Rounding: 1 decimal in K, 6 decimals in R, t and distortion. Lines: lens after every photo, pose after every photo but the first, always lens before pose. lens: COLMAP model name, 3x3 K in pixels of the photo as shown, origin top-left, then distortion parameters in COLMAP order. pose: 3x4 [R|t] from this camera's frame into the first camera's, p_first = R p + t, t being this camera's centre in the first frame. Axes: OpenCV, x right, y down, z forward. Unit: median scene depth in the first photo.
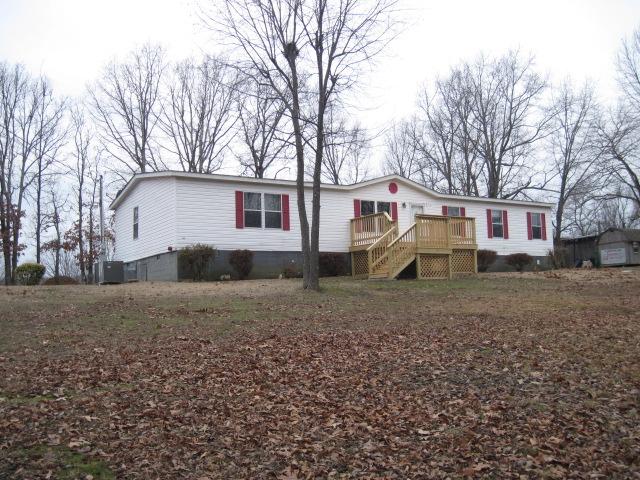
lens RADIAL K [[653.7, 0, 320.0], [0, 653.7, 240.0], [0, 0, 1]] dist [-0.141068, 0.038784]
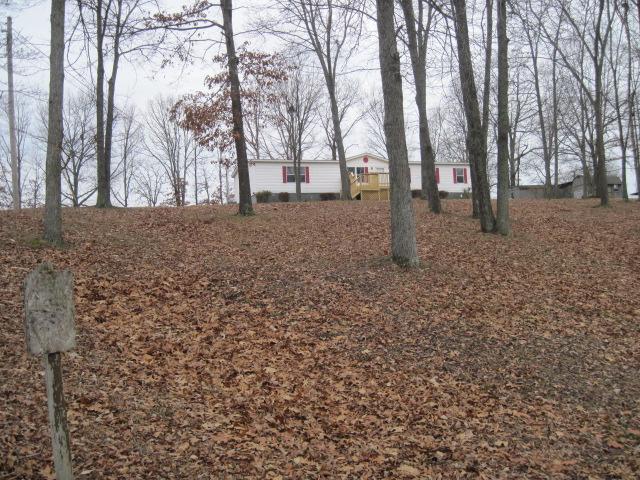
lens RADIAL K [[653.7, 0, 320.0], [0, 653.7, 240.0], [0, 0, 1]] dist [-0.141068, 0.038784]
pose [[0.974289, -0.026021, -0.223796, 0.360412], [0.038074, 0.998038, 0.049714, 0.051741], [0.222063, -0.056956, 0.973367, -0.850458]]
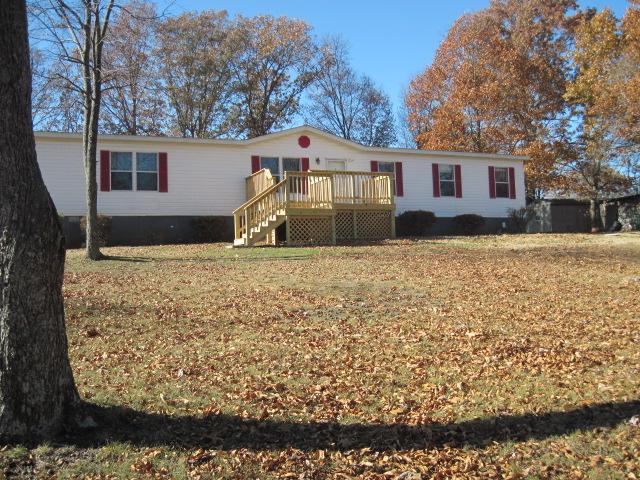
lens RADIAL K [[653.7, 0, 320.0], [0, 653.7, 240.0], [0, 0, 1]] dist [-0.141068, 0.038784]
pose [[0.988181, -0.008607, -0.153047, 0.231019], [0.016644, 0.998544, 0.051315, 0.006714], [0.152383, -0.053256, 0.986886, 0.113426]]
